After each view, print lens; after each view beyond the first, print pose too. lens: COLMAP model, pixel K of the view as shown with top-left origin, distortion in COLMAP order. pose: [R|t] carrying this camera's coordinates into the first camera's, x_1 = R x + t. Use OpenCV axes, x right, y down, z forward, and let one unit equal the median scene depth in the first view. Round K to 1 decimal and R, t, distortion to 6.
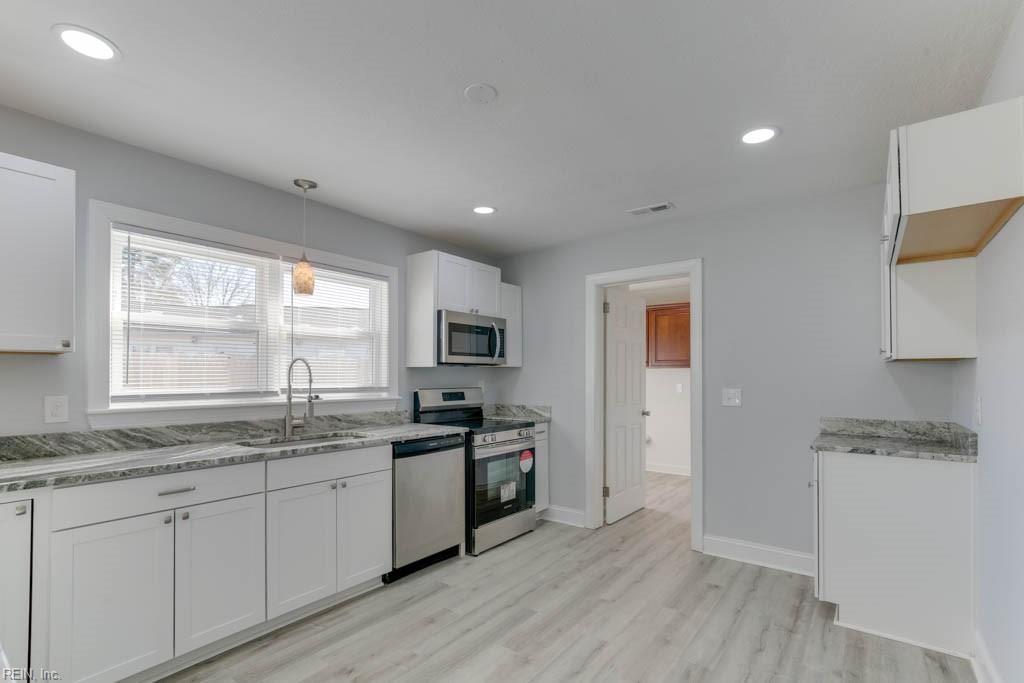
lens RADIAL K [[477.7, 0, 510.1], [0, 477.7, 370.9], [0, 0, 1]] dist [-0.009834, 0.000033]
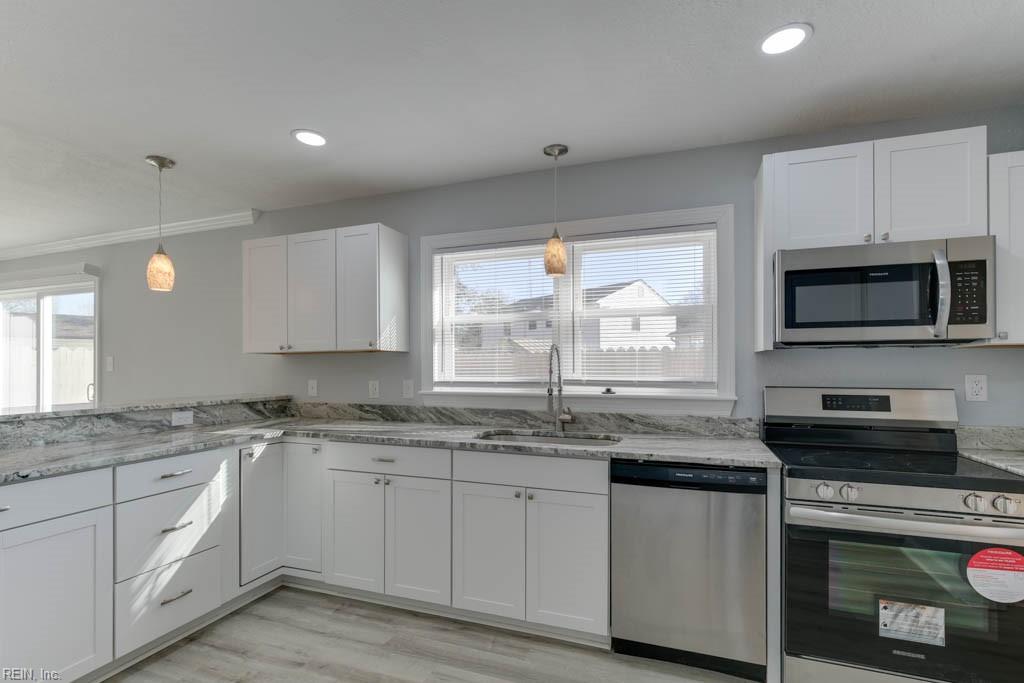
lens RADIAL K [[473.2, 0, 514.1], [0, 473.2, 366.6], [0, 0, 1]] dist [-0.001127, -0.000005]
pose [[0.305984, 0.000030, -0.952037, 0.387333], [0.012104, 0.999919, 0.003922, 0.007181], [0.951960, -0.012724, 0.305959, 0.645080]]
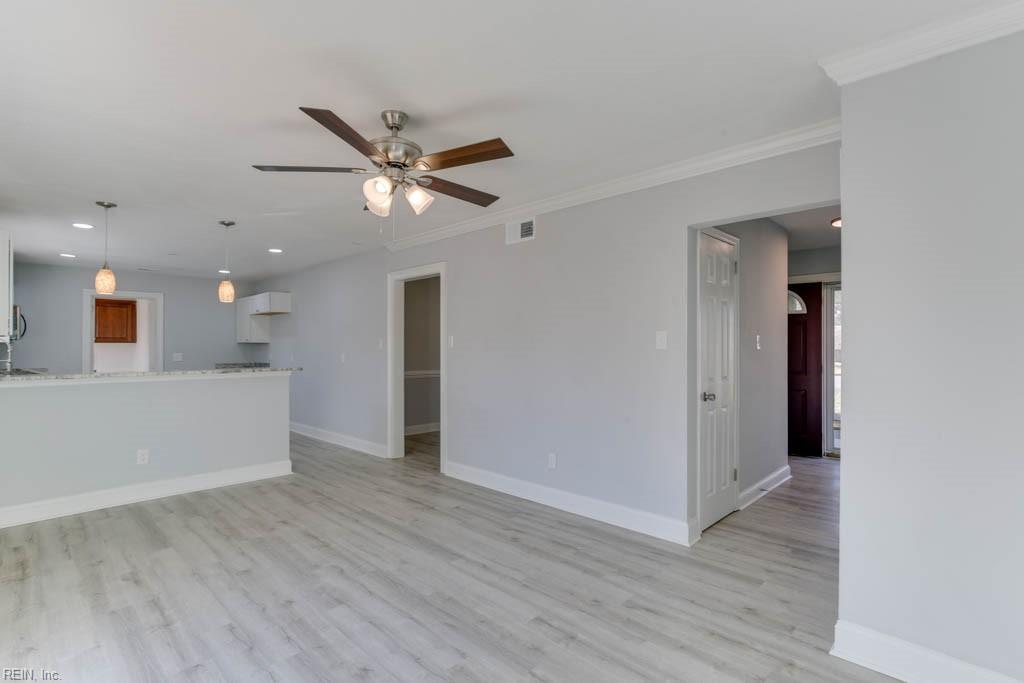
lens RADIAL K [[480.2, 0, 523.2], [0, 480.2, 341.4], [0, 0, 1]] dist [-0.006326, 0.000188]
pose [[0.110703, 0.013977, 0.993755, -1.894883], [-0.008897, 0.999875, -0.013072, -0.006771], [-0.993814, -0.007395, 0.110813, -1.037578]]
